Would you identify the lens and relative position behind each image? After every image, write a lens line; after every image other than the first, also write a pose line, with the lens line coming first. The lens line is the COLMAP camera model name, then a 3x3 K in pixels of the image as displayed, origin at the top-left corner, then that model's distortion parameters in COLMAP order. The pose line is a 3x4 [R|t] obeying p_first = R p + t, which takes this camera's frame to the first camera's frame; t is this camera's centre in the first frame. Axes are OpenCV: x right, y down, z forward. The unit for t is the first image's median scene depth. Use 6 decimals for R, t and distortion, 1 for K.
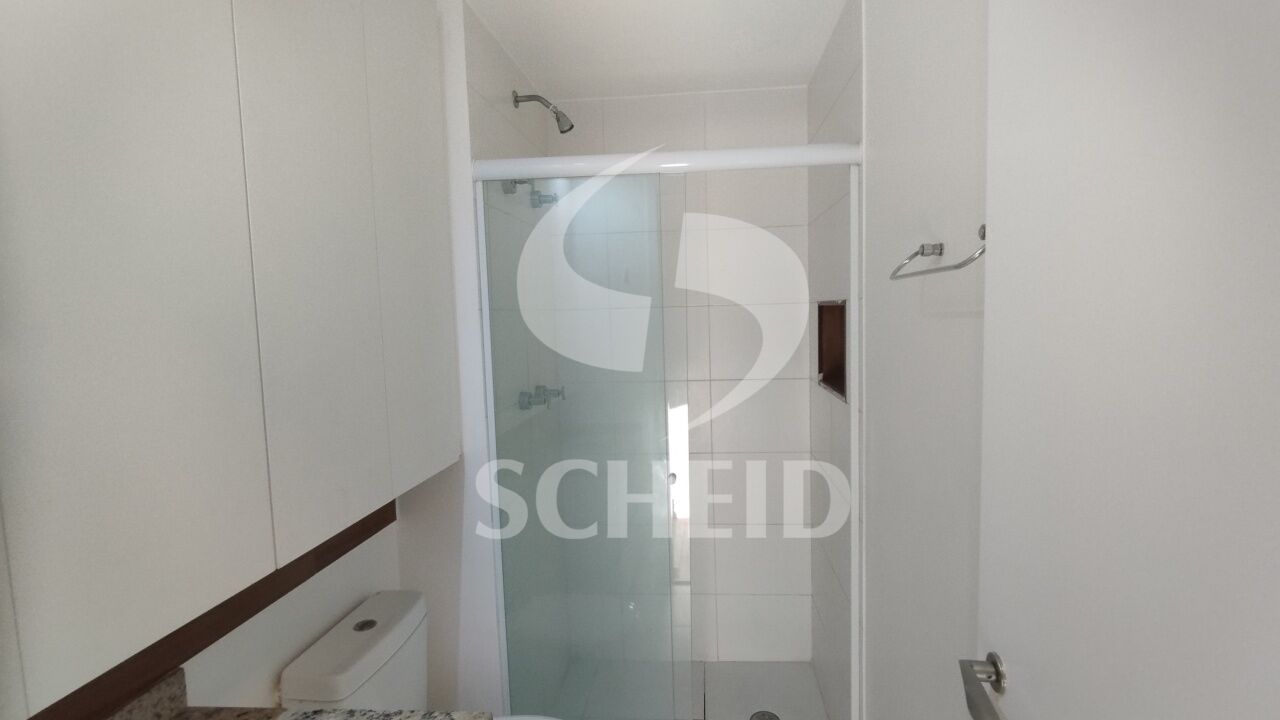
lens RADIAL K [[617.6, 0, 635.4], [0, 617.6, 354.6], [0, 0, 1]] dist [0.000489, -0.000375]
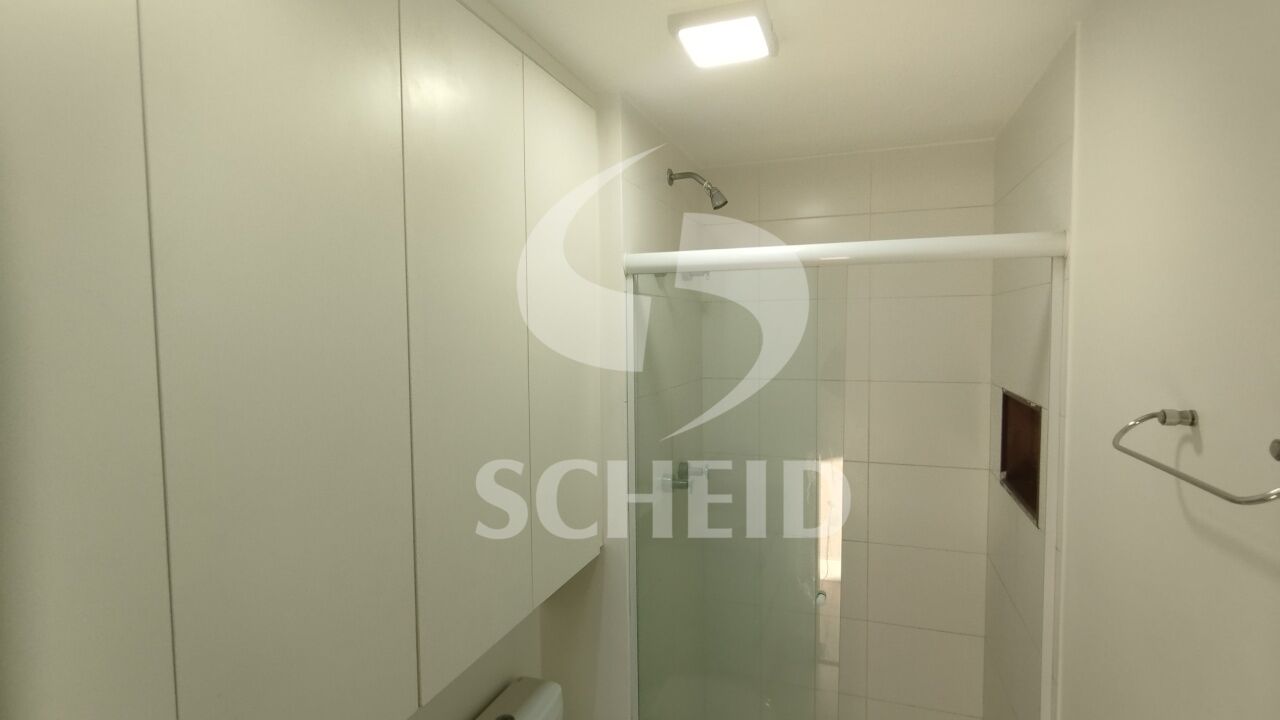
lens RADIAL K [[600.5, 0, 622.9], [0, 600.5, 361.2], [0, 0, 1]] dist [-0.001076, 0.000034]
pose [[0.963970, 0.032285, -0.264044, 0.000191], [-0.036745, 0.999253, -0.011969, -0.098216], [0.263460, 0.021240, 0.964436, 0.038974]]
